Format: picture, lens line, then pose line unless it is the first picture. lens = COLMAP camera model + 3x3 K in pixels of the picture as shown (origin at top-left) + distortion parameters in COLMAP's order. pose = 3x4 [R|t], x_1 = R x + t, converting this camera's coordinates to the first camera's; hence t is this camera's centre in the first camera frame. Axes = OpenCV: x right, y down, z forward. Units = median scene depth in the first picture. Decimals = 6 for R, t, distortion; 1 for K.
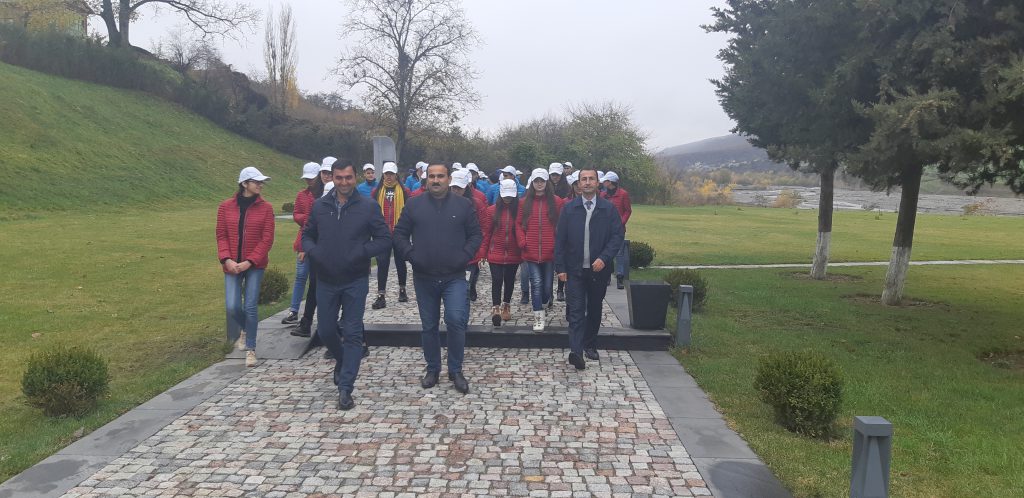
lens RADIAL K [[799.7, 0, 511.9], [0, 799.7, 248.4], [0, 0, 1]] dist [0.014802, -0.002664]
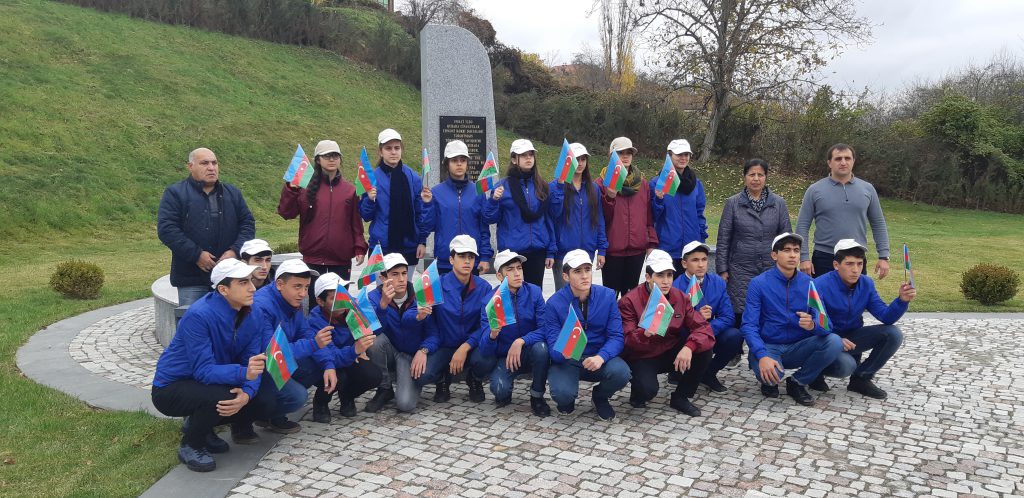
lens RADIAL K [[799.7, 0, 513.8], [0, 799.7, 248.8], [0, 0, 1]] dist [0.014802, -0.002664]
pose [[0.897252, 0.031958, -0.440360, -0.010073], [-0.028021, 0.999488, 0.015442, -0.035600], [0.440628, -0.001516, 0.897688, 0.392170]]
